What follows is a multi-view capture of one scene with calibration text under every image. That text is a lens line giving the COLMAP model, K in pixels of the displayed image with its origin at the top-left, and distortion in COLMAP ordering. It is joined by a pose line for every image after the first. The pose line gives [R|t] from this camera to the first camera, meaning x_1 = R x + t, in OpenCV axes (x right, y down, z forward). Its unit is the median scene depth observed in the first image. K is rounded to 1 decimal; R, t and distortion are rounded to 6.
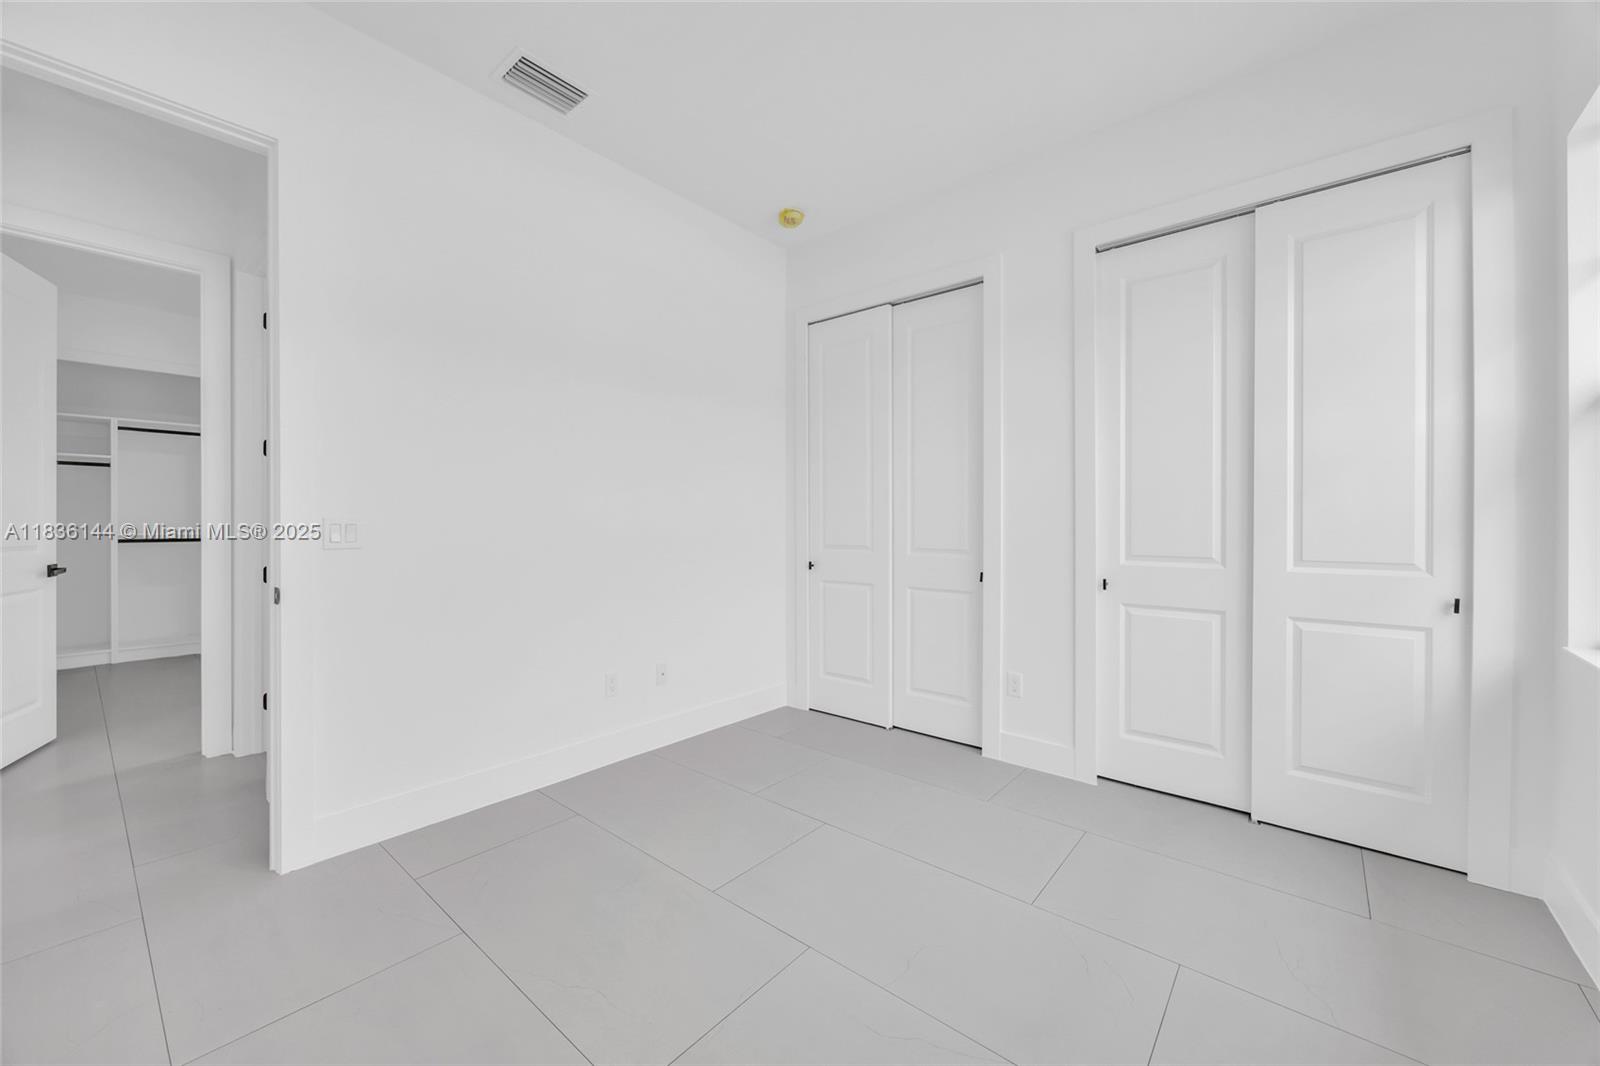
lens RADIAL K [[613.3, 0, 853.0], [0, 613.3, 529.4], [0, 0, 1]] dist [0.001436, 0.000211]
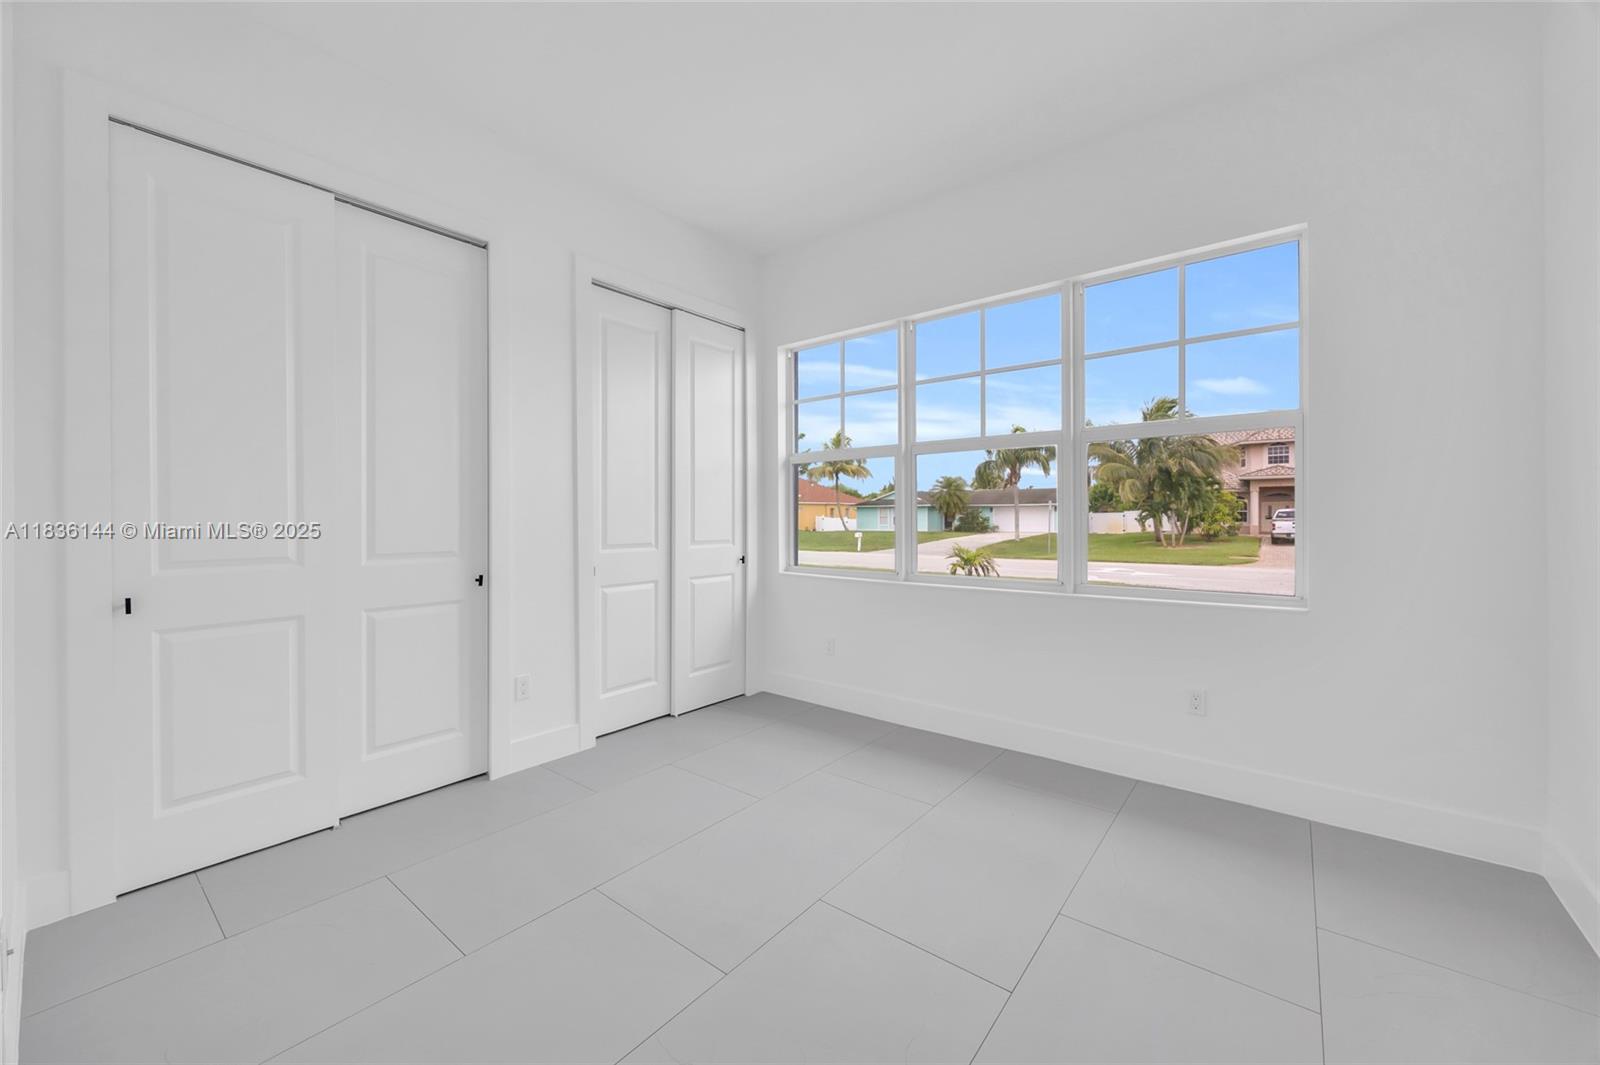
lens RADIAL K [[613.3, 0, 805.5], [0, 613.3, 525.4], [0, 0, 1]] dist [0.001436, 0.000211]
pose [[0.016728, -0.013758, 0.999765, -0.681600], [0.013134, 0.999822, 0.013539, -0.007497], [-0.999774, 0.012904, 0.016905, 0.531575]]
